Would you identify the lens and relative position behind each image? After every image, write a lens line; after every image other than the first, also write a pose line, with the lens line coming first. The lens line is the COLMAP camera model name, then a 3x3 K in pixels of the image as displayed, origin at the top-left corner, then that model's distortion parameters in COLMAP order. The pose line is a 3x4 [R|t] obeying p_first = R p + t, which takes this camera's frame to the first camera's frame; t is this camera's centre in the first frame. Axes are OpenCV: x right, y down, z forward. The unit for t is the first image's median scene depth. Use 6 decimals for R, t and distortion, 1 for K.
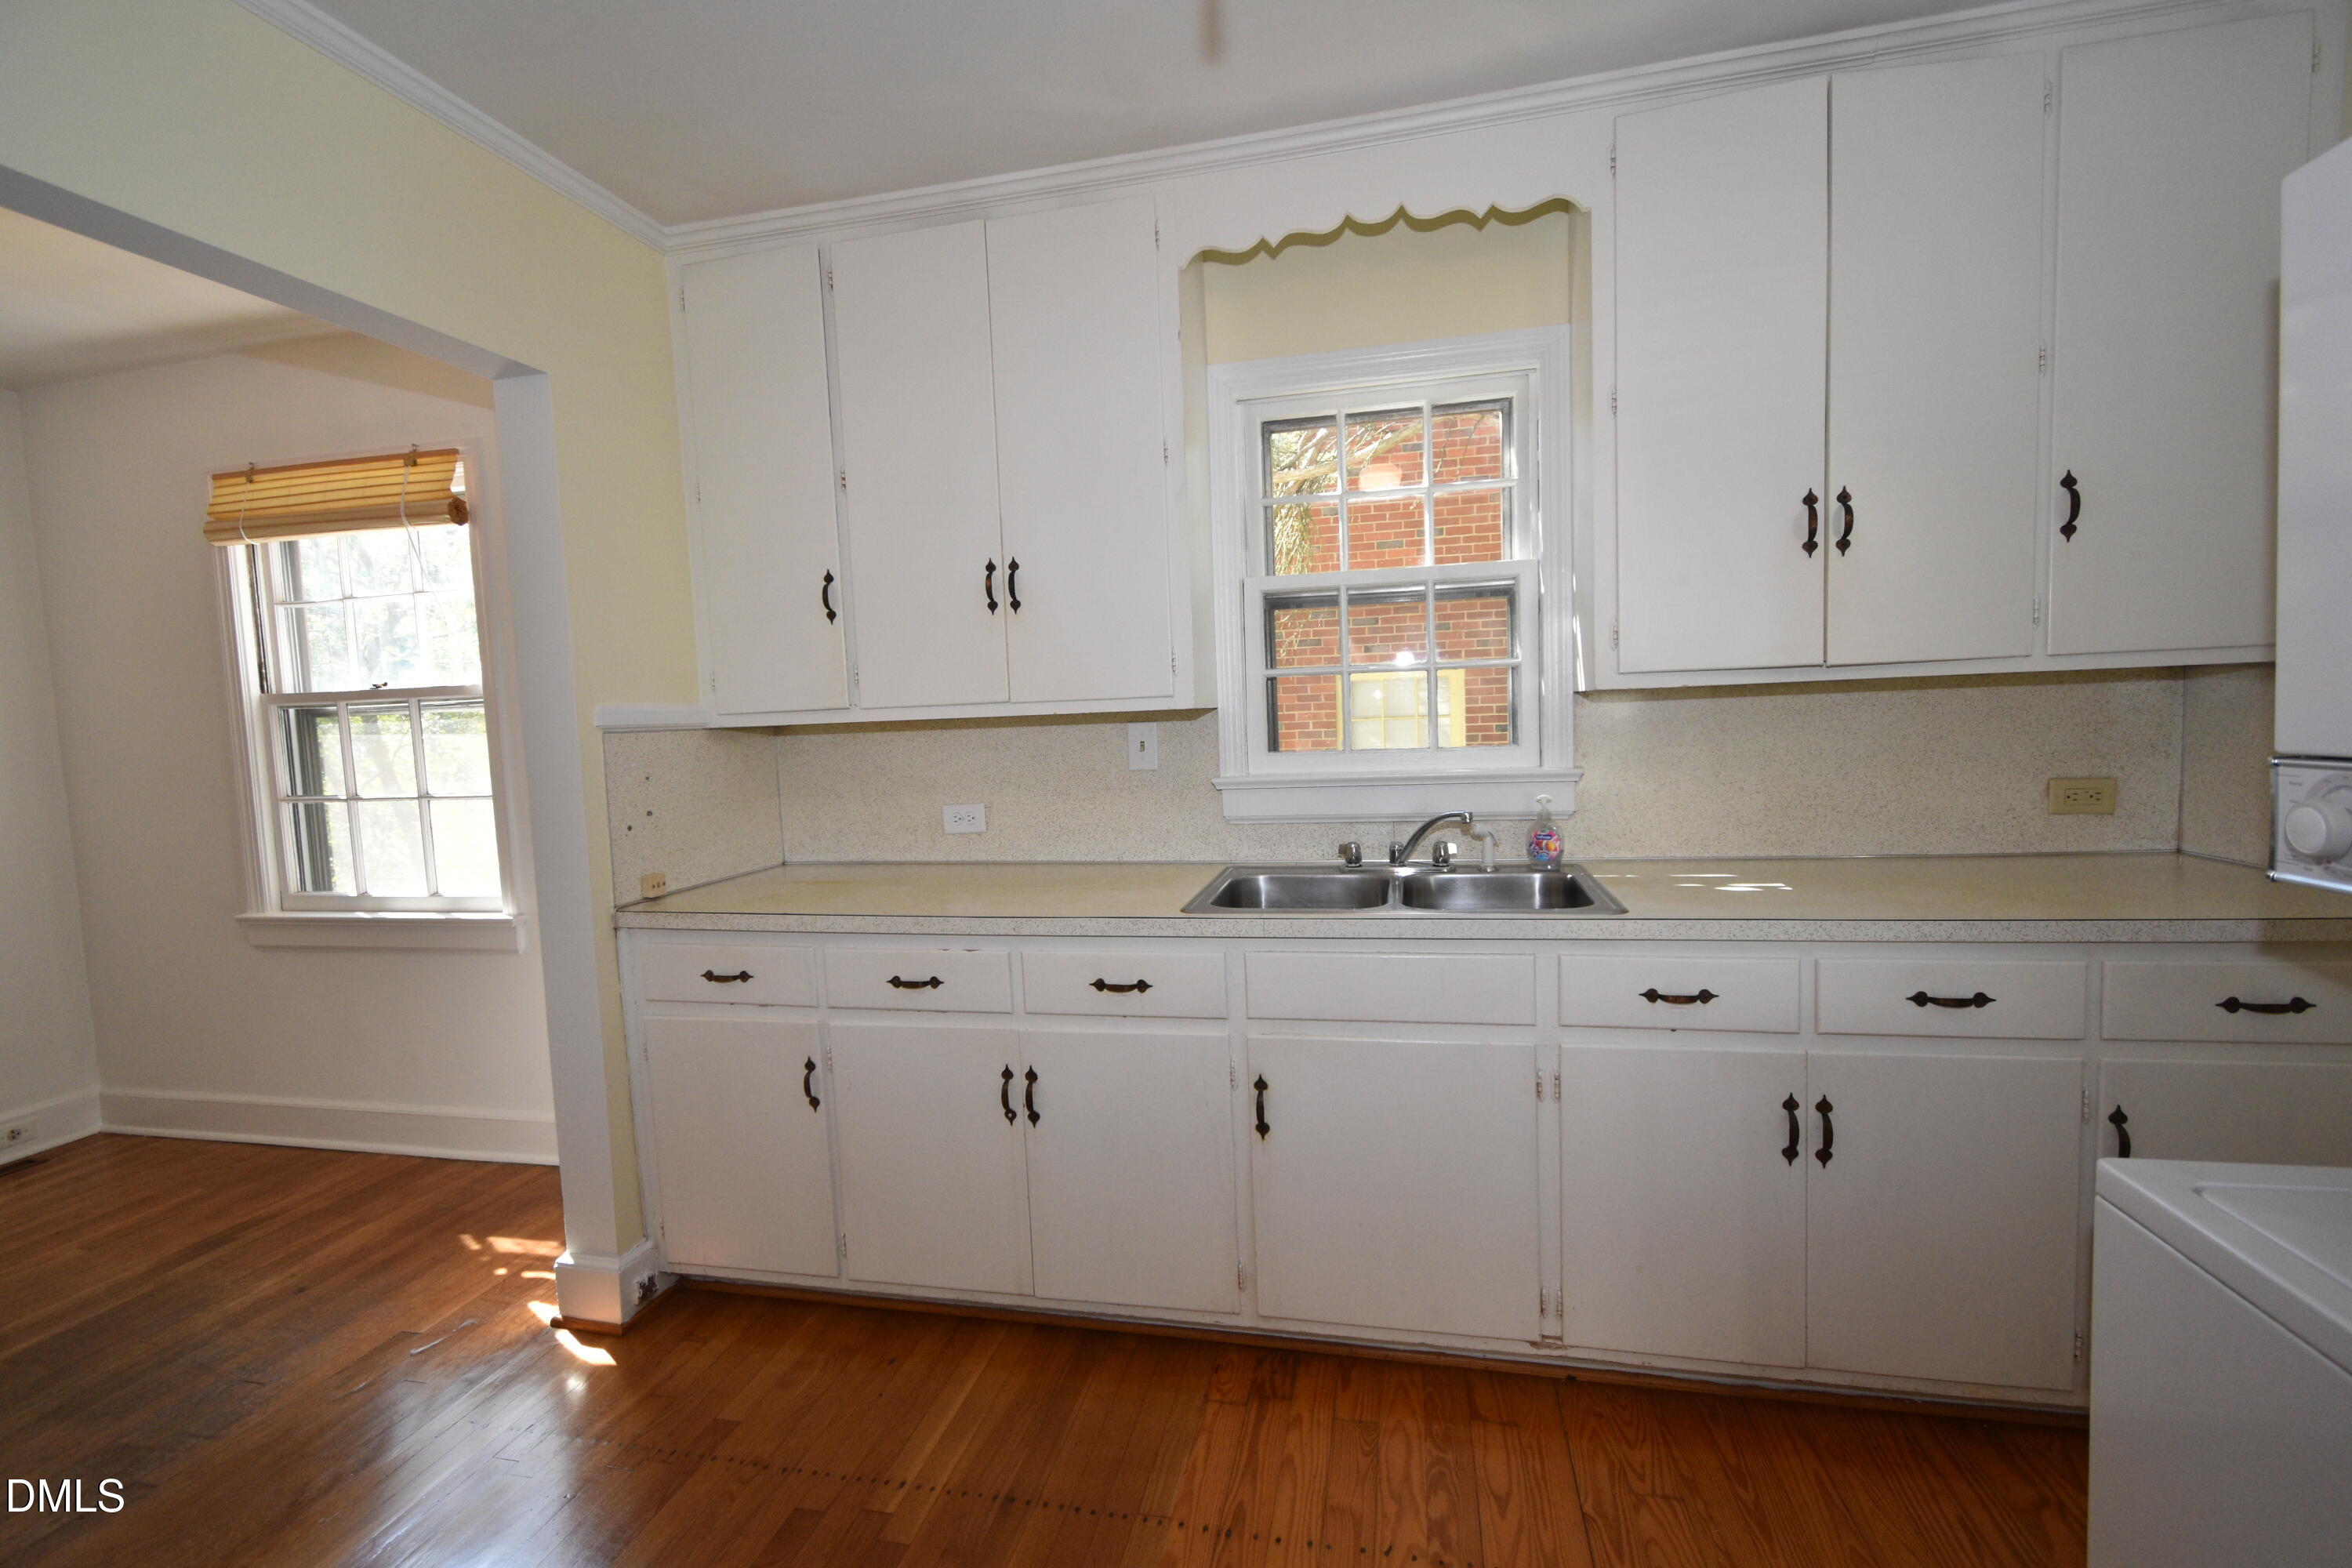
lens RADIAL K [[1039.9, 0, 1171.7], [0, 1039.9, 794.5], [0, 0, 1]] dist [0.005495, -0.001585]
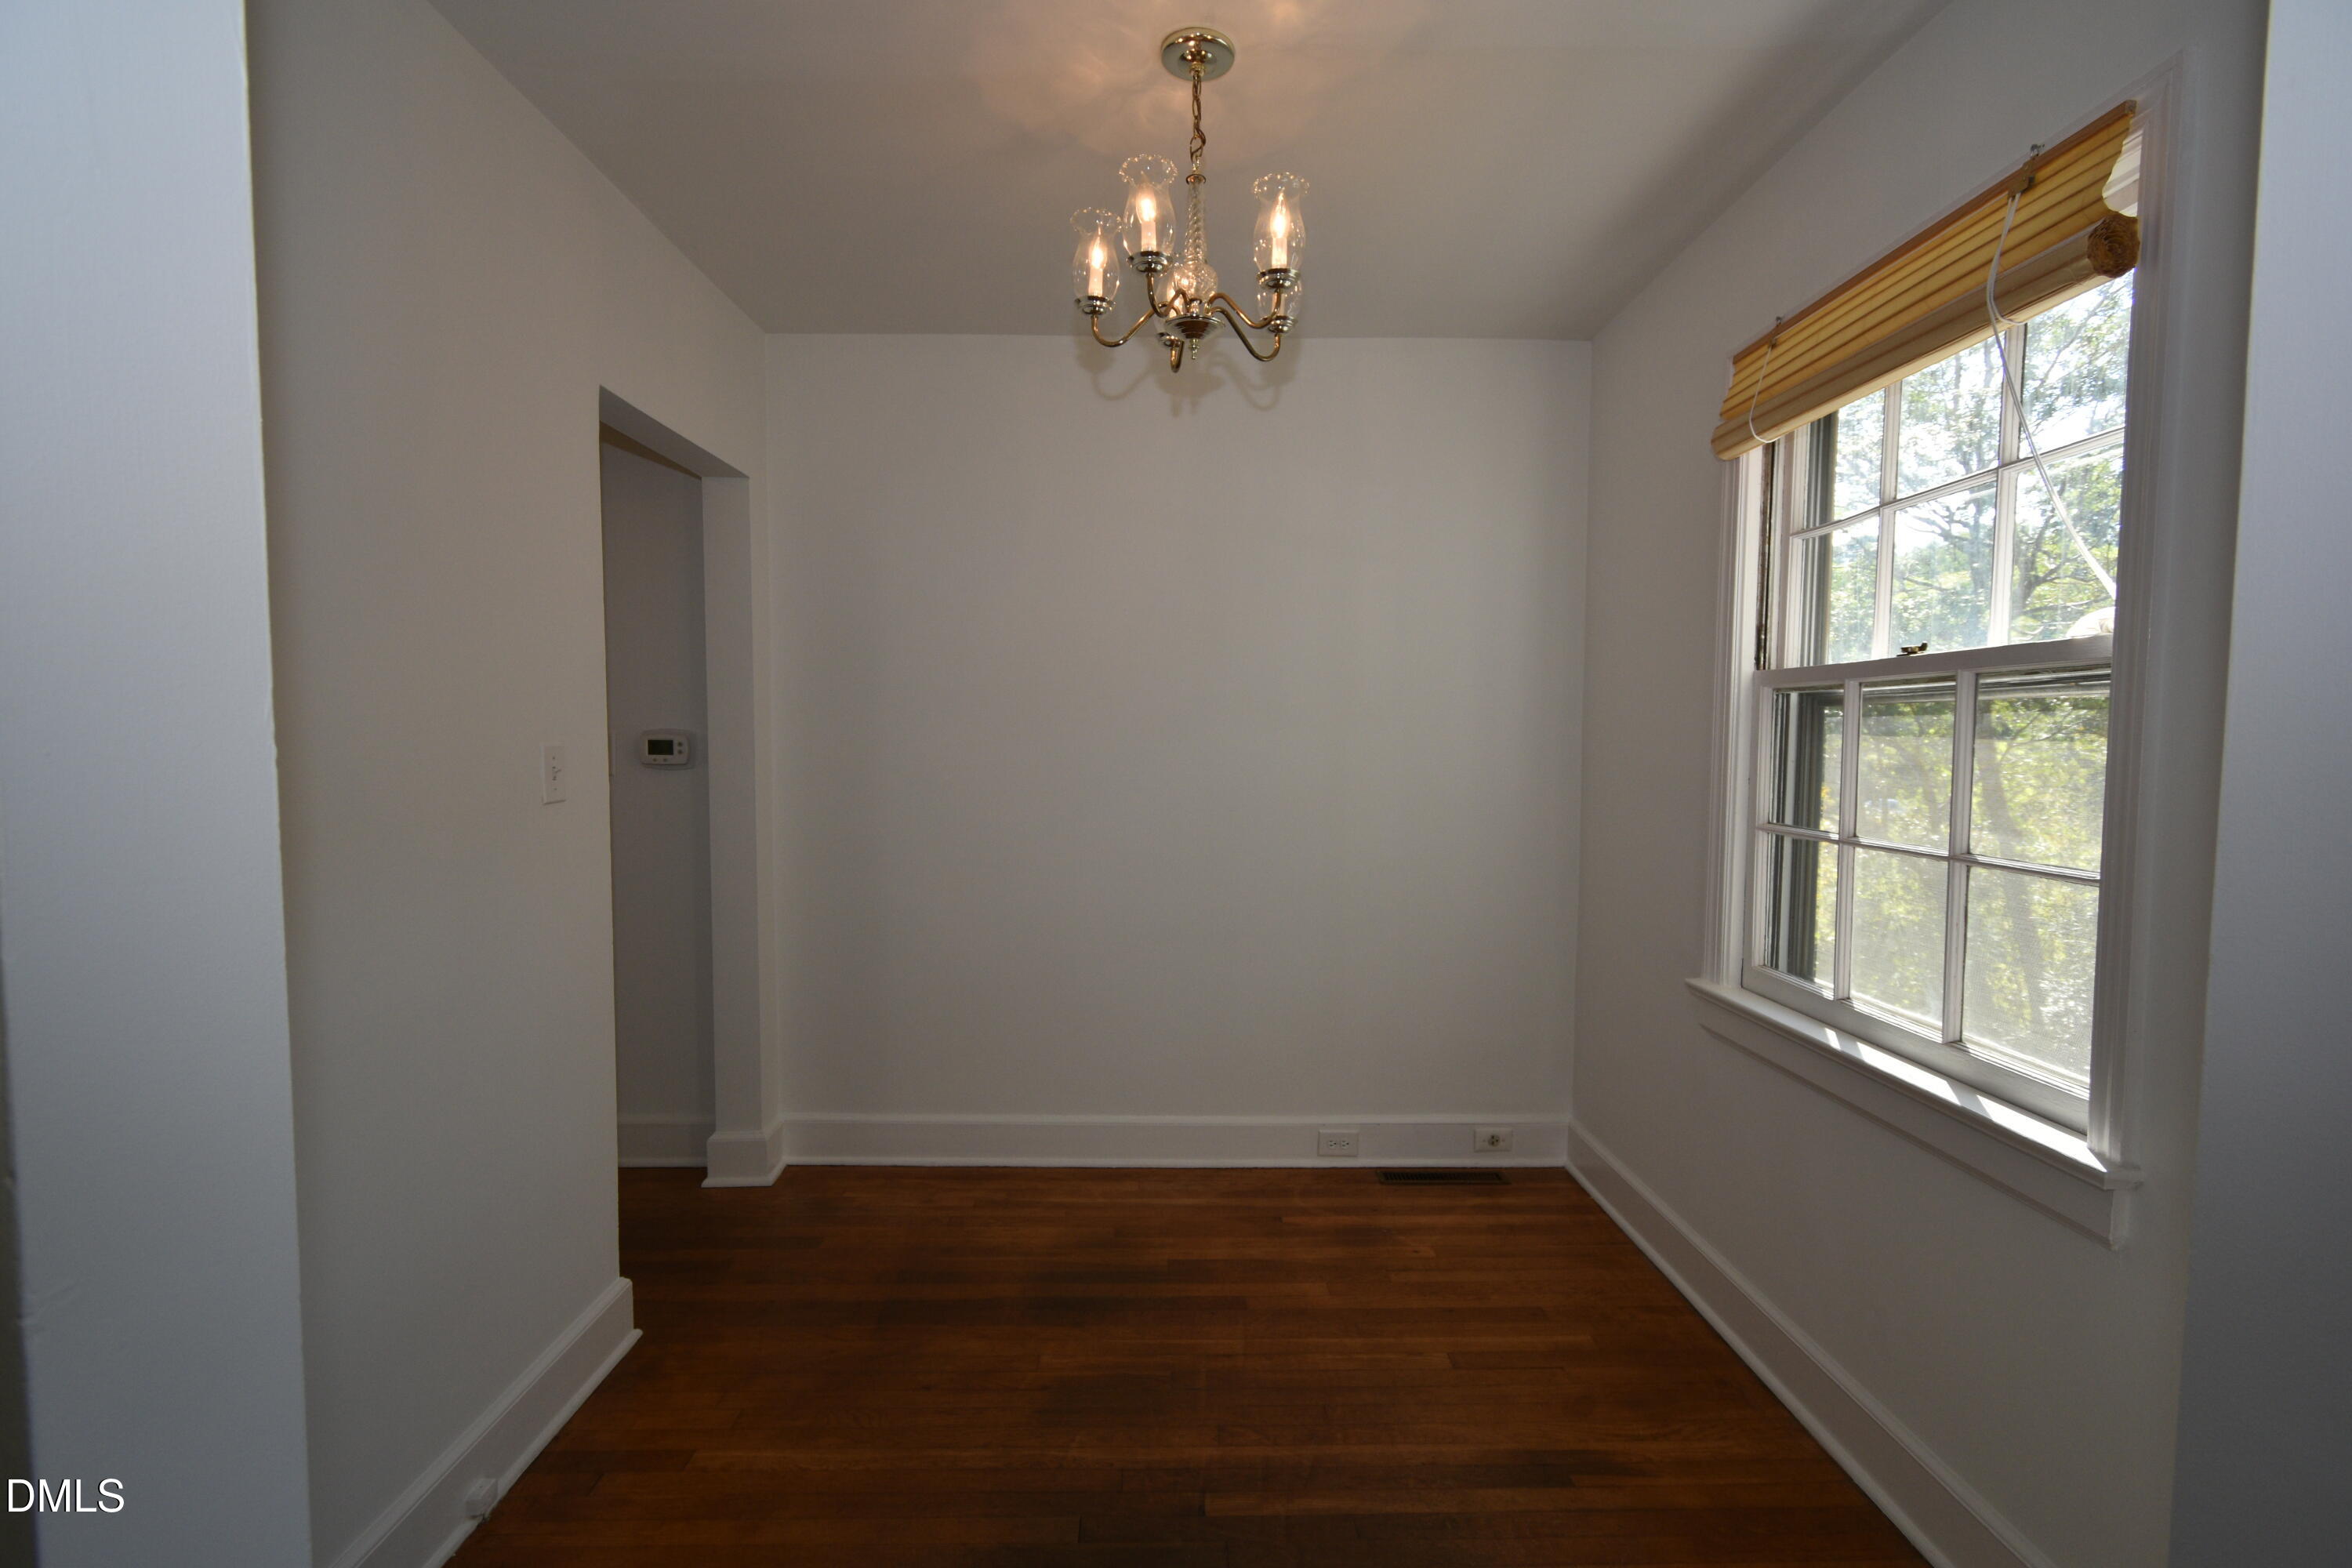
lens RADIAL K [[1039.9, 0, 1171.6], [0, 1039.9, 796.3], [0, 0, 1]] dist [0.005495, -0.001585]
pose [[0.233771, 0.093601, -0.967776, -0.372341], [-0.088372, 0.993281, 0.074722, -0.040447], [0.968267, 0.068056, 0.240472, 0.595771]]
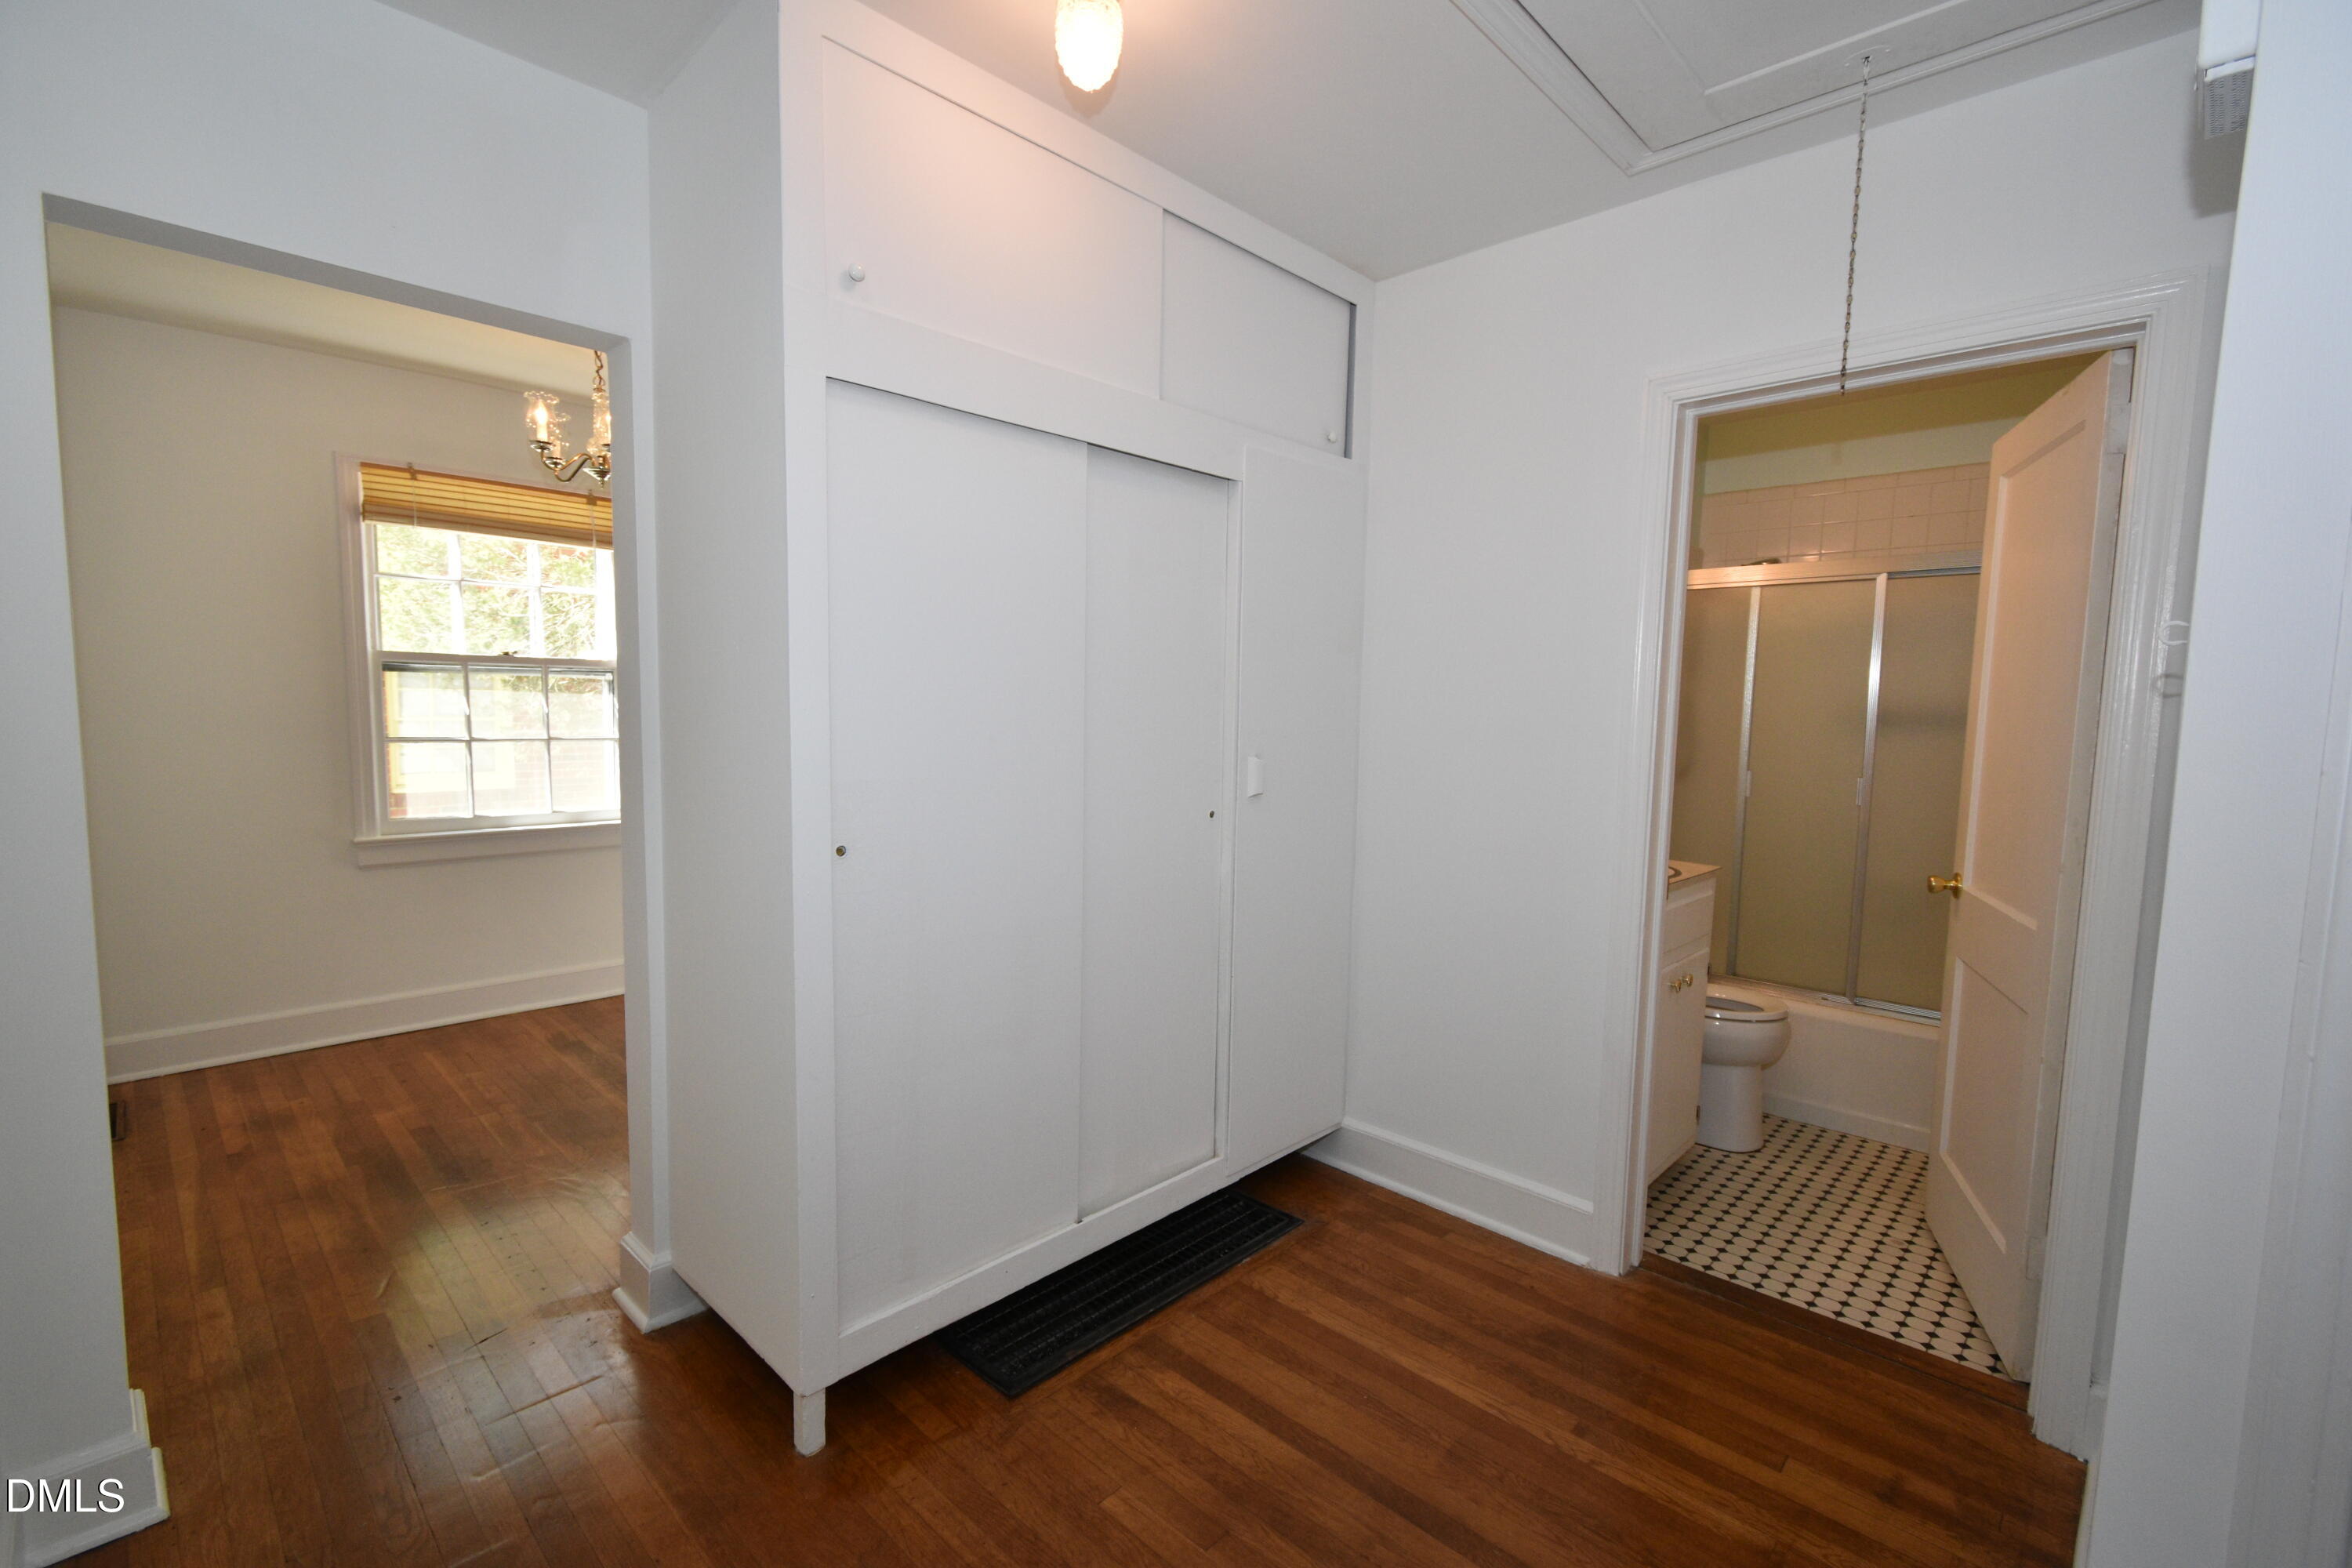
lens RADIAL K [[1039.9, 0, 1151.2], [0, 1039.9, 785.8], [0, 0, 1]] dist [0.005495, -0.001585]
pose [[0.518603, -0.023573, 0.854690, -1.799073], [0.033339, 0.999417, 0.007336, 0.097598], [-0.854365, 0.024691, 0.519087, -0.445022]]
